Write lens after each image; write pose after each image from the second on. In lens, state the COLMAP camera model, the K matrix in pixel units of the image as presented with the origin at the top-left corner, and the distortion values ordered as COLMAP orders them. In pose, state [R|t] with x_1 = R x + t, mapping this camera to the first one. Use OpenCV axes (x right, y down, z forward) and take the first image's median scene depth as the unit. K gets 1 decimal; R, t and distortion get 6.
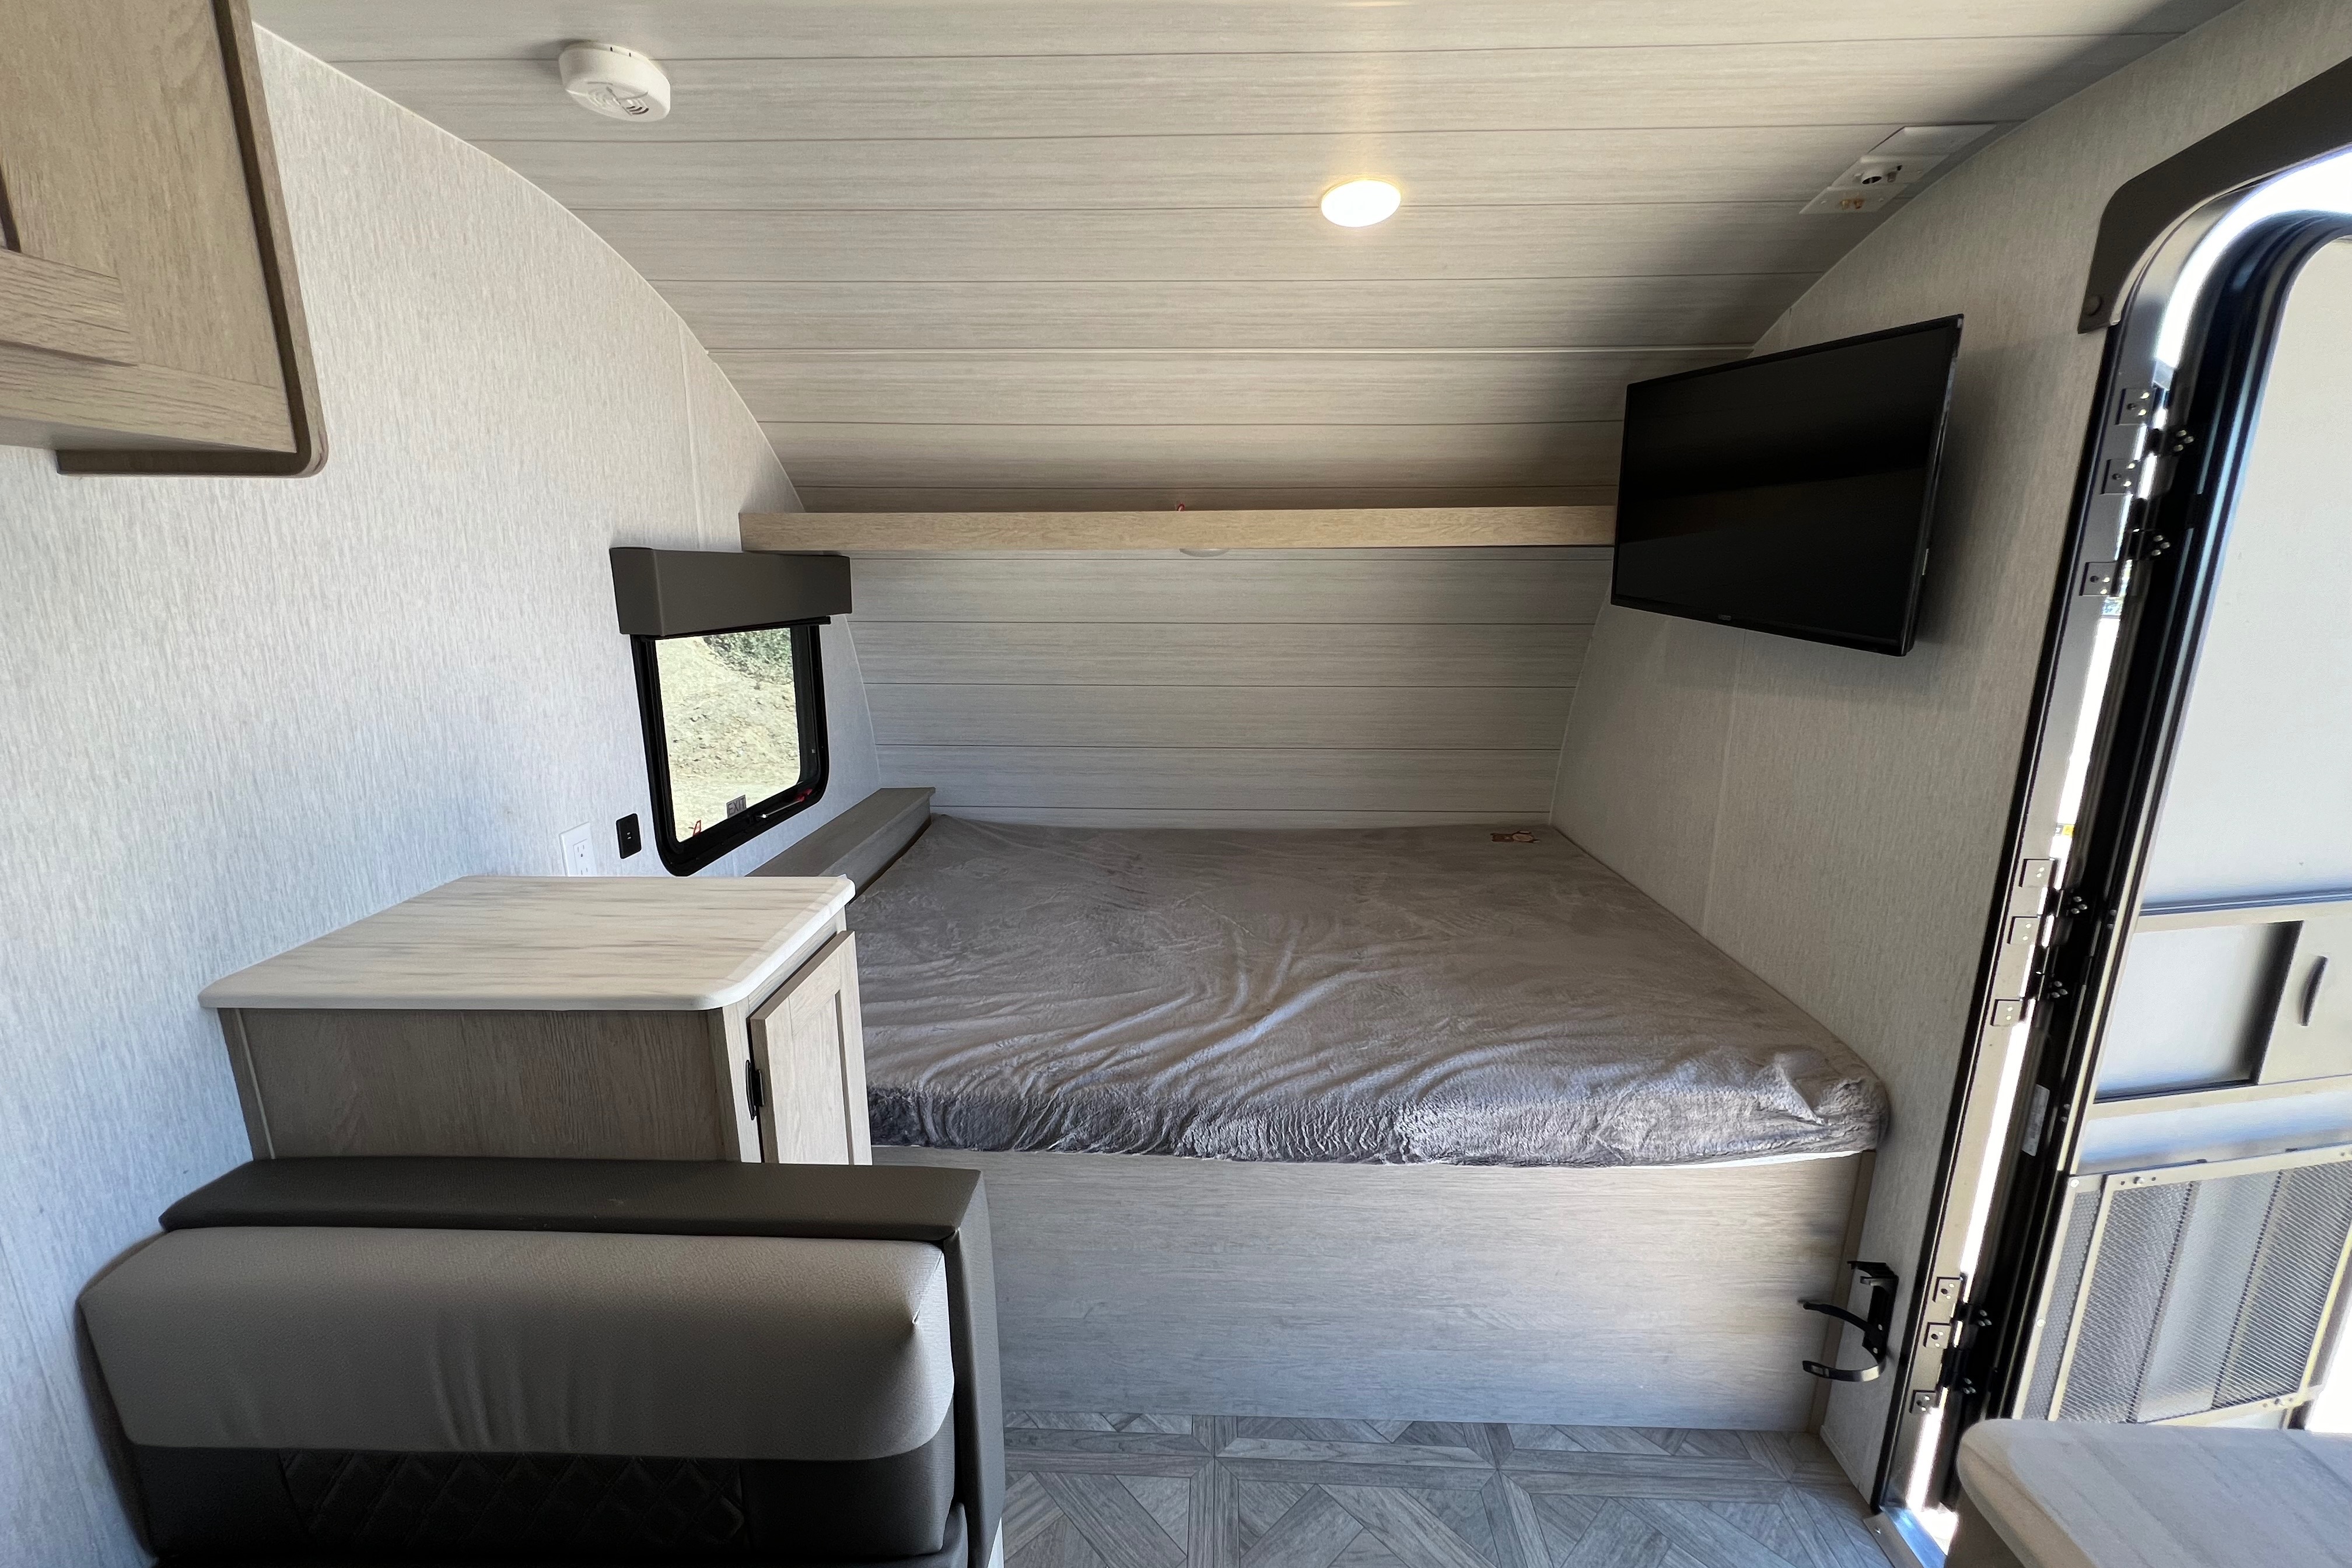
lens RADIAL K [[940.5, 0, 1177.2], [0, 940.5, 786.5], [0, 0, 1]] dist [-0.000462, 0.000313]
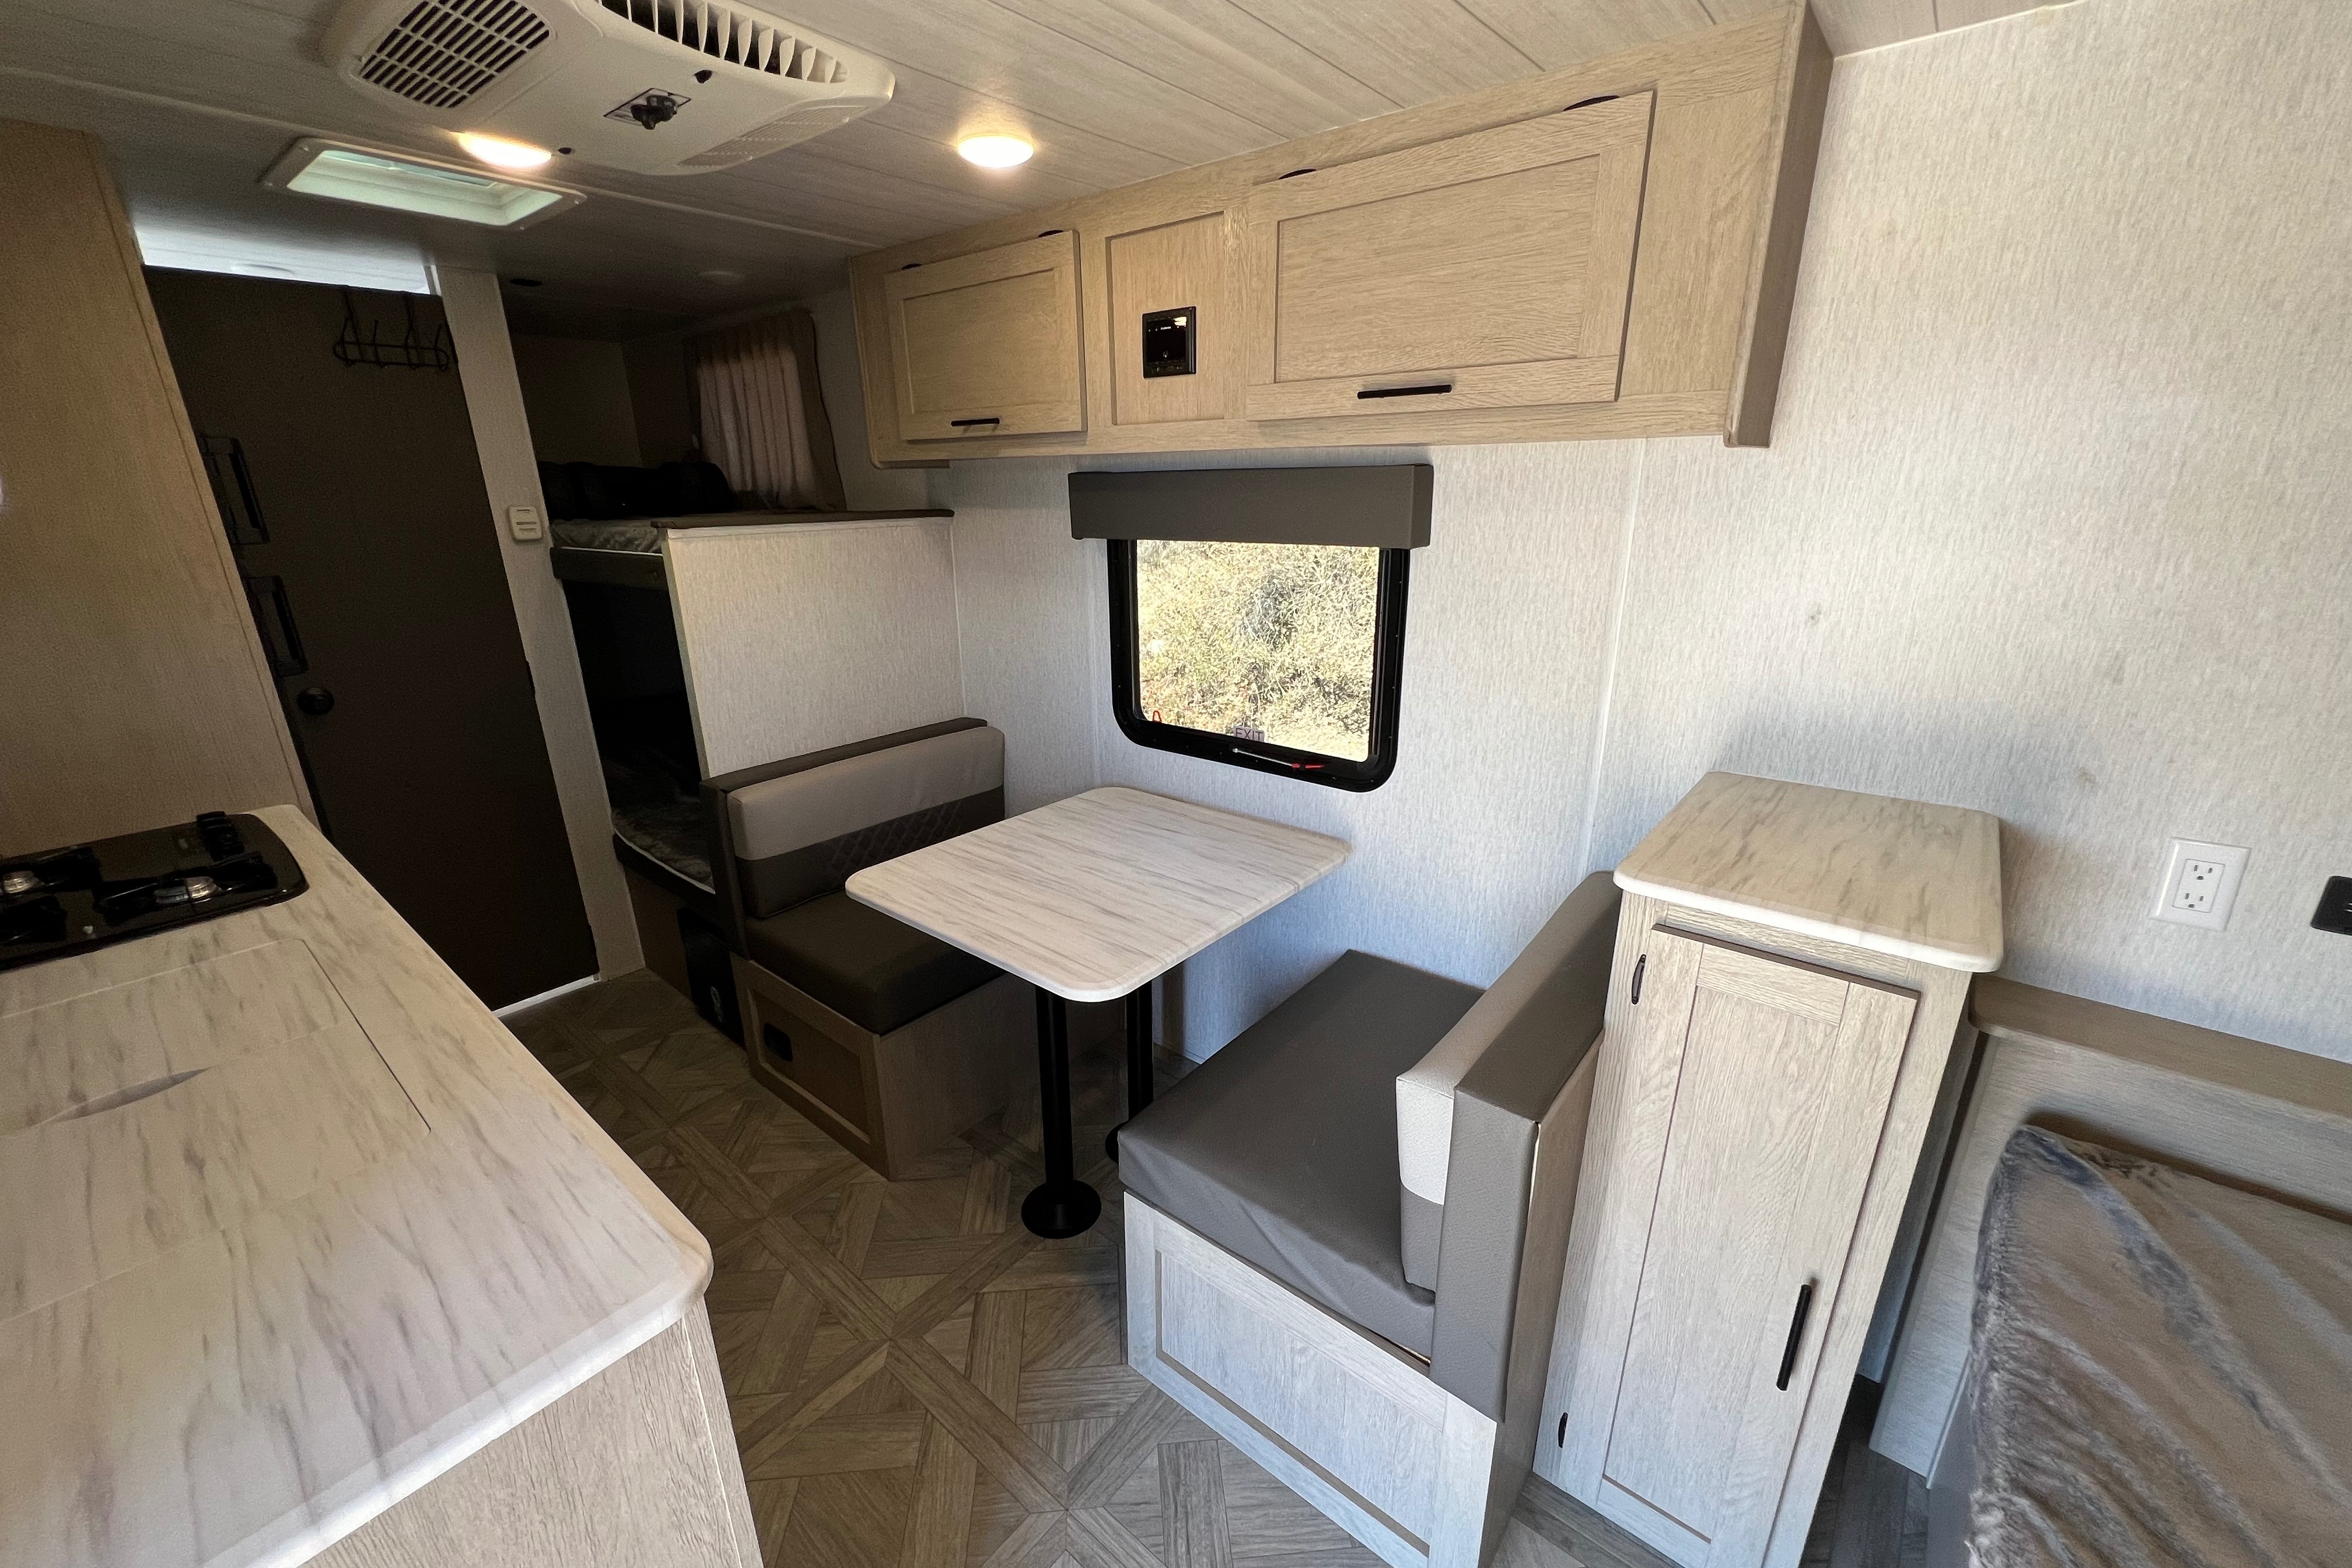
lens RADIAL K [[940.5, 0, 1177.2], [0, 940.5, 786.5], [0, 0, 1]] dist [-0.000462, 0.000313]
pose [[-0.611581, 0.252078, -0.749950, 0.479299], [-0.166788, 0.885507, 0.433657, -0.200960], [0.773402, 0.390299, -0.499516, 0.726529]]
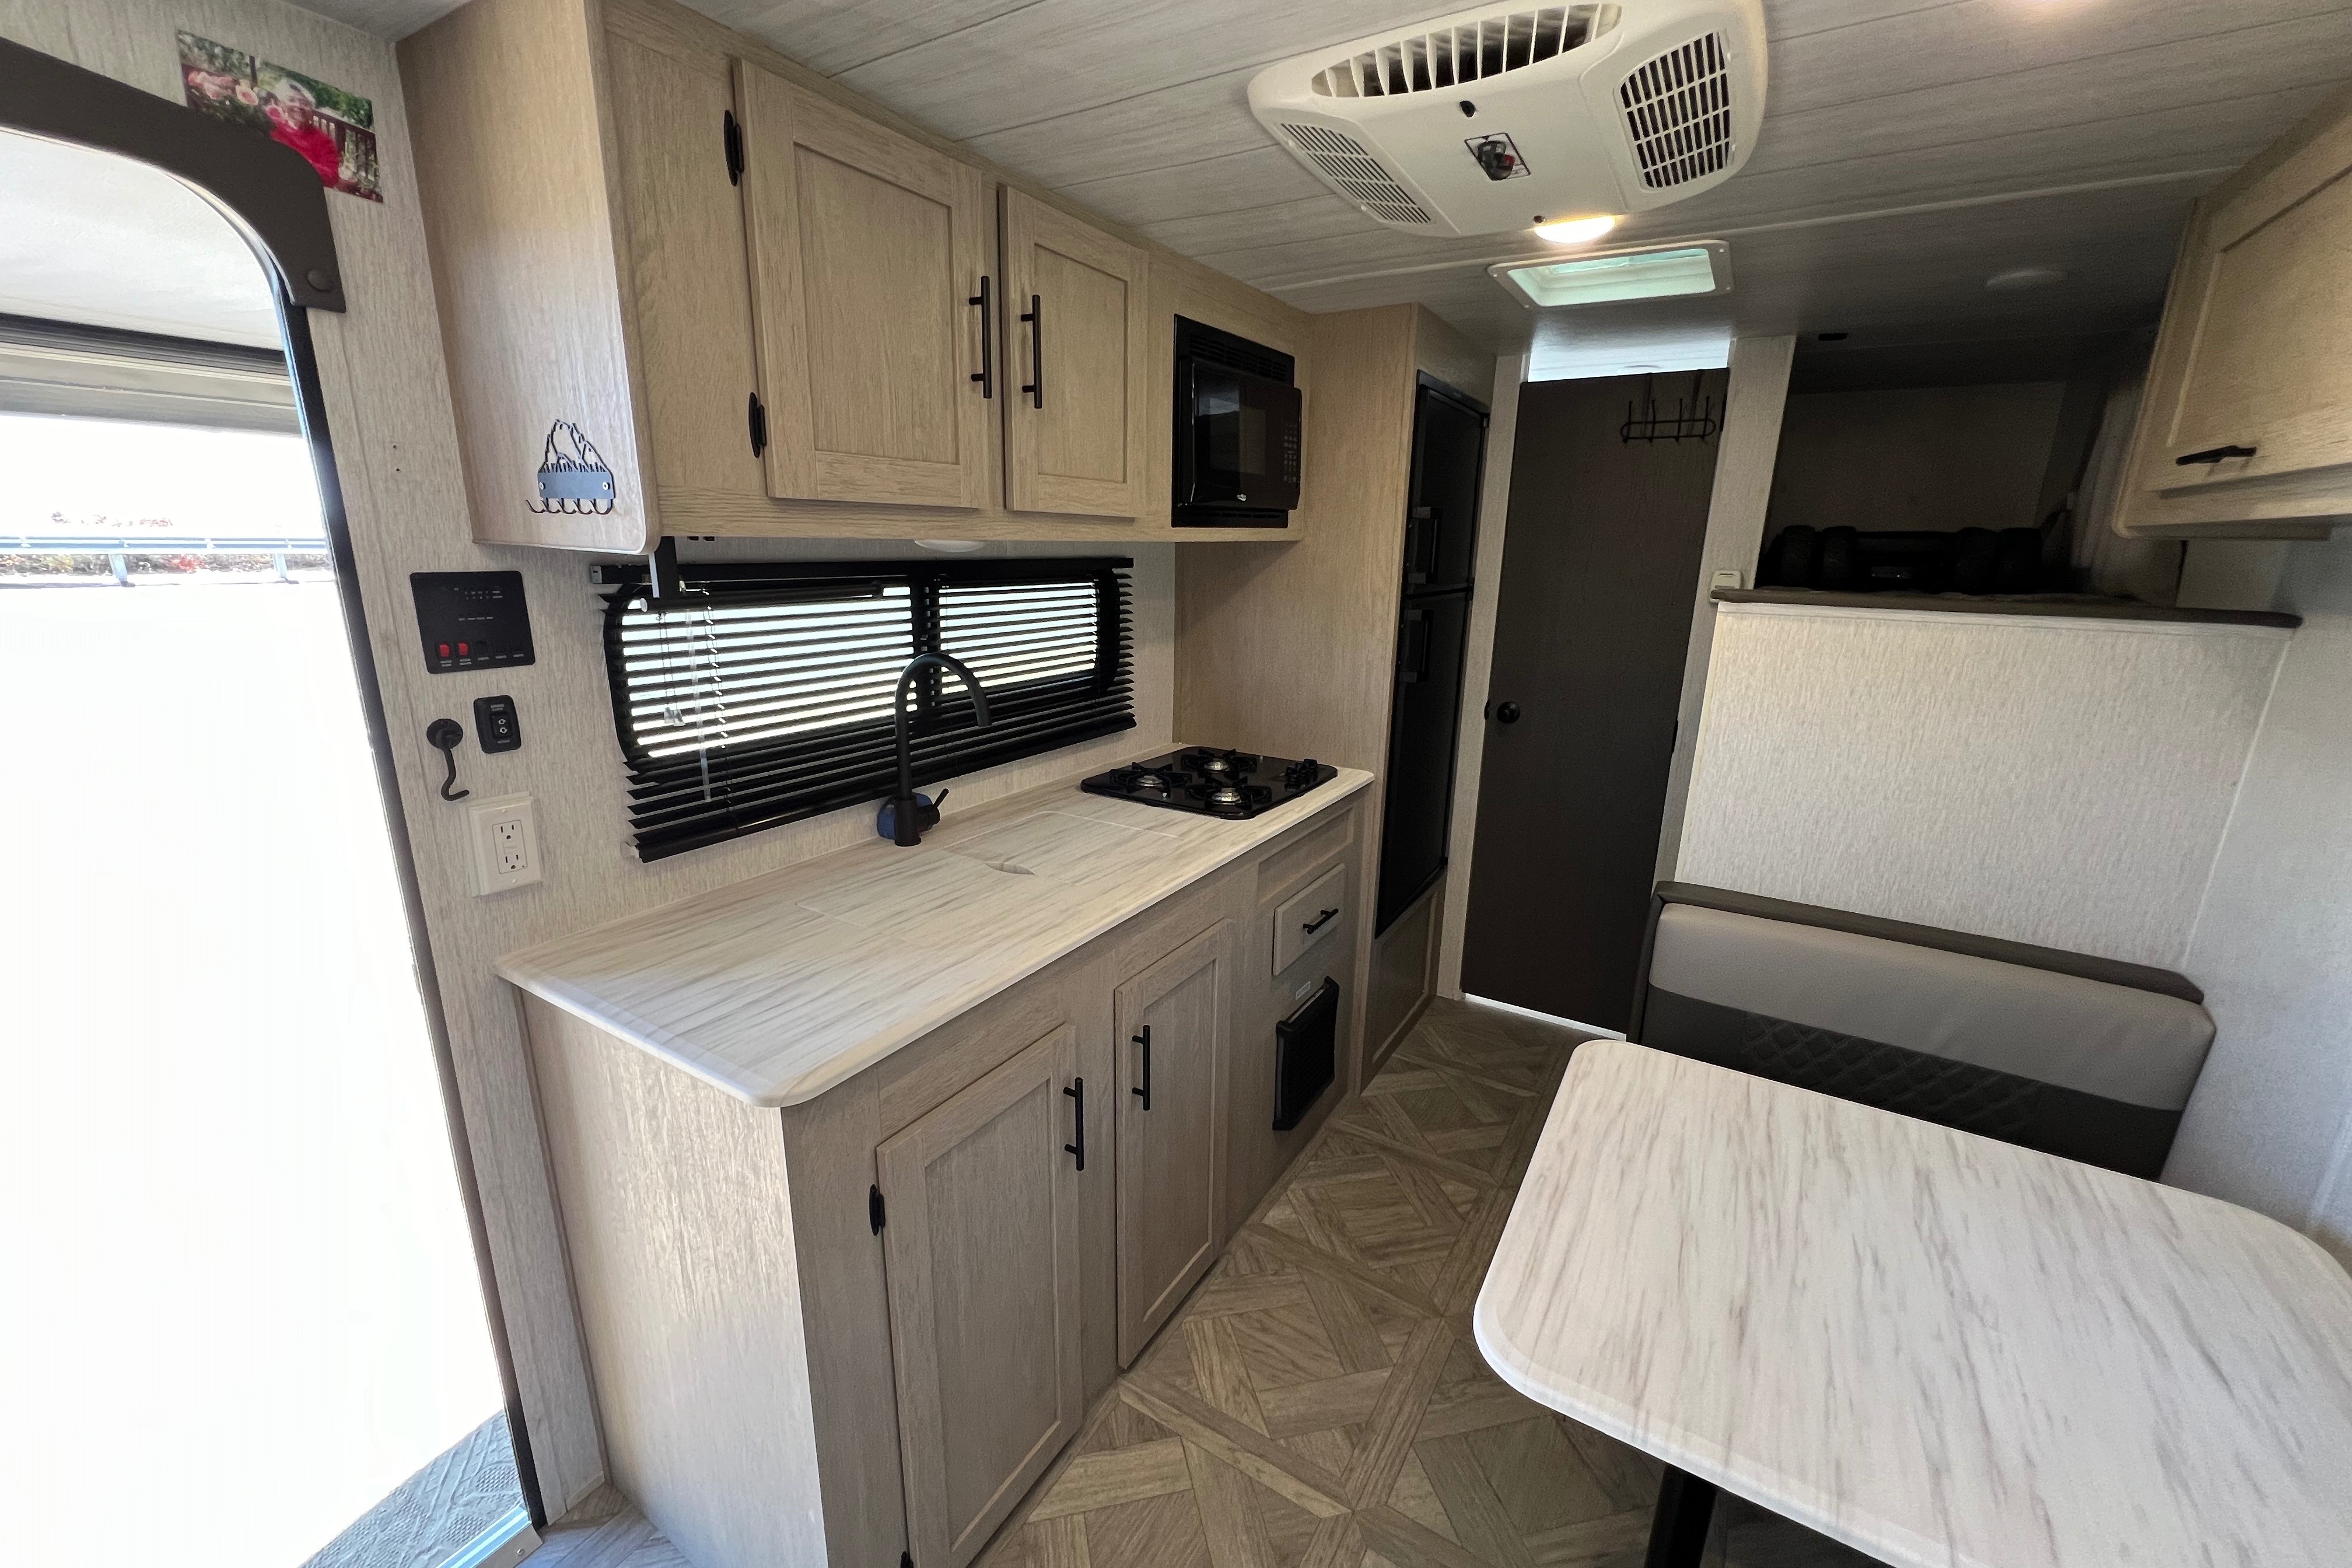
lens RADIAL K [[940.5, 0, 1177.2], [0, 940.5, 786.5], [0, 0, 1]] dist [-0.000462, 0.000313]
pose [[-0.868346, -0.144038, 0.474583, -0.202094], [0.091633, 0.893831, 0.438942, -0.193227], [-0.487421, 0.424640, -0.762956, 0.672584]]
